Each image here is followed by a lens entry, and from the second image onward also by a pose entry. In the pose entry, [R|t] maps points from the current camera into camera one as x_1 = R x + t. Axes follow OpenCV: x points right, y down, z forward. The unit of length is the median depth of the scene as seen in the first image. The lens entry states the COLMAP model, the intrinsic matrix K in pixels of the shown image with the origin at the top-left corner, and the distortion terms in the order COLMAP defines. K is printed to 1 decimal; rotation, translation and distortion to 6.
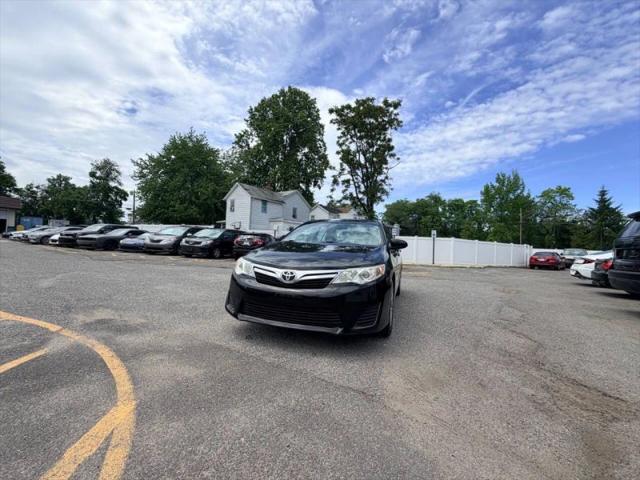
lens RADIAL K [[273.9, 0, 320.8], [0, 273.9, 239.3], [0, 0, 1]] dist [-0.004140, 0.002254]
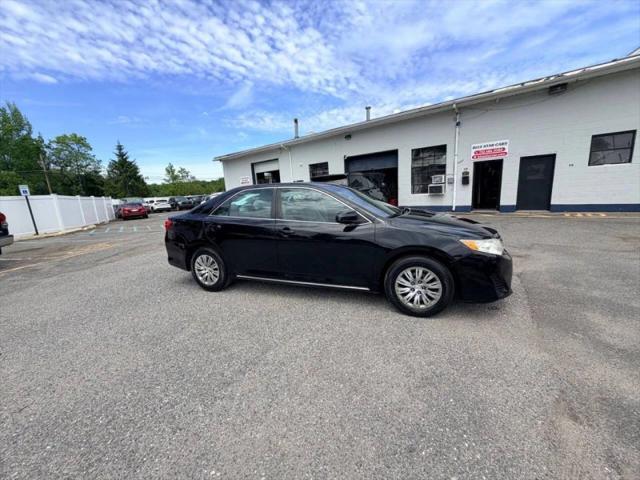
lens RADIAL K [[254.0, 0, 318.9], [0, 254.0, 242.4], [0, 0, 1]] dist [0.000047, 0.000013]
pose [[0.054248, -0.243239, 0.968448, -0.096645], [0.034813, 0.969747, 0.241616, -0.011585], [-0.997920, 0.020607, 0.061075, 0.131876]]
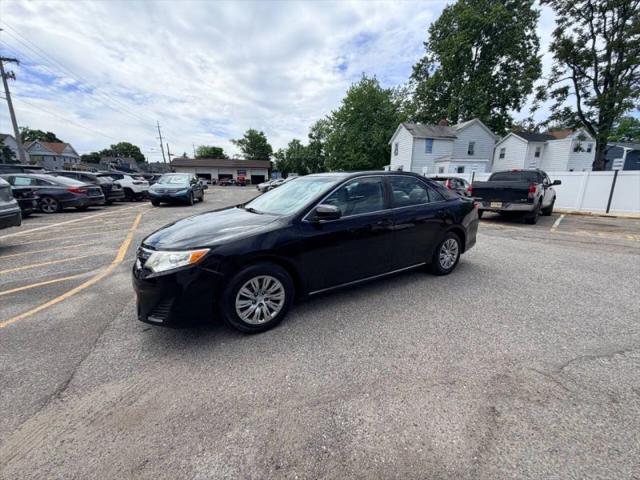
lens RADIAL K [[254.0, 0, 319.1], [0, 254.0, 241.2], [0, 0, 1]] dist [0.000047, 0.000013]
pose [[0.762932, 0.108173, -0.637365, 0.074221], [0.041953, 0.975539, 0.215786, -0.005603], [0.645116, -0.191369, 0.739732, 0.055883]]
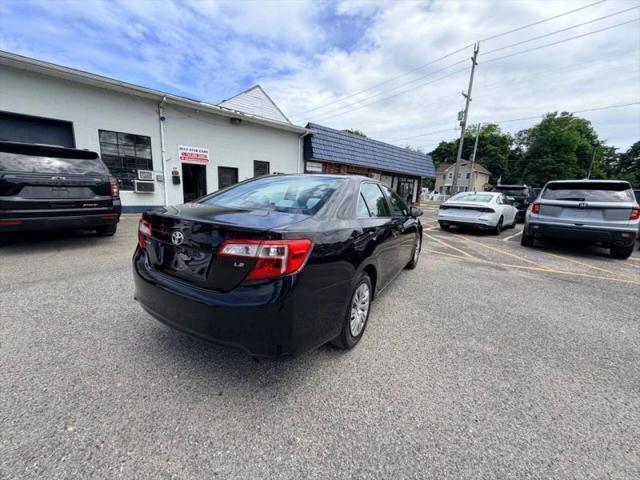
lens RADIAL K [[254.0, 0, 319.5], [0, 254.0, 239.4], [0, 0, 1]] dist [0.000047, 0.000013]
pose [[-0.975309, -0.124990, 0.182069, 0.000147], [-0.092478, 0.979810, 0.177255, -0.003872], [-0.200548, 0.156041, -0.967177, 0.244619]]
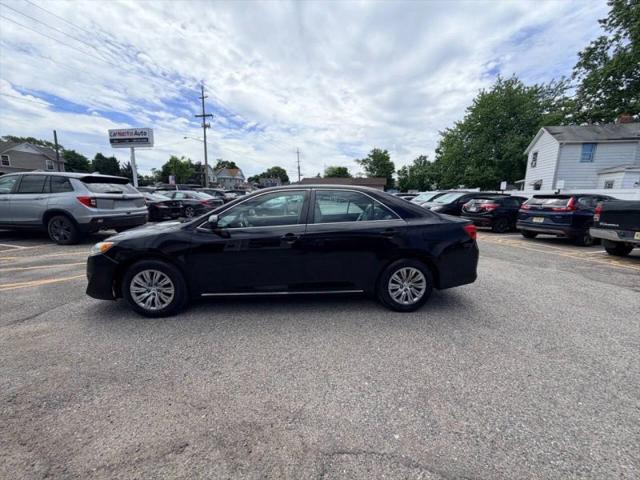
lens RADIAL K [[254.0, 0, 318.9], [0, 254.0, 239.7], [0, 0, 1]] dist [0.000047, 0.000013]
pose [[0.384506, 0.114817, -0.915954, 0.113278], [0.019903, 0.990973, 0.132576, -0.002408], [0.922908, -0.069207, 0.378750, 0.110205]]
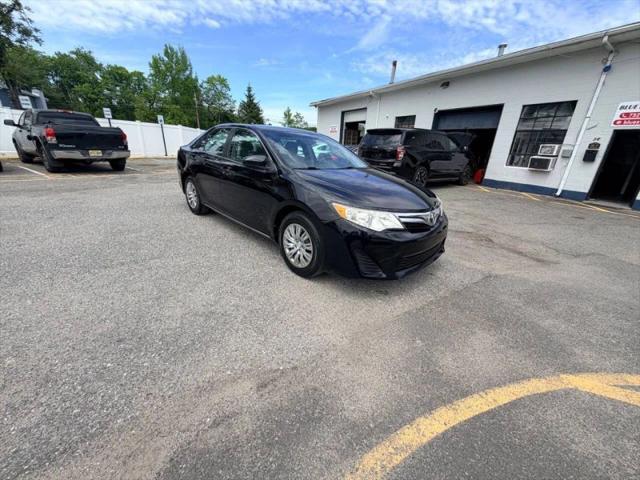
lens RADIAL K [[254.0, 0, 317.4], [0, 254.0, 240.4], [0, 0, 1]] dist [0.000047, 0.000013]
pose [[0.460502, -0.327102, 0.825193, -0.082654], [-0.060106, 0.916004, 0.396641, -0.009944], [-0.885622, -0.232253, 0.402160, 0.073719]]
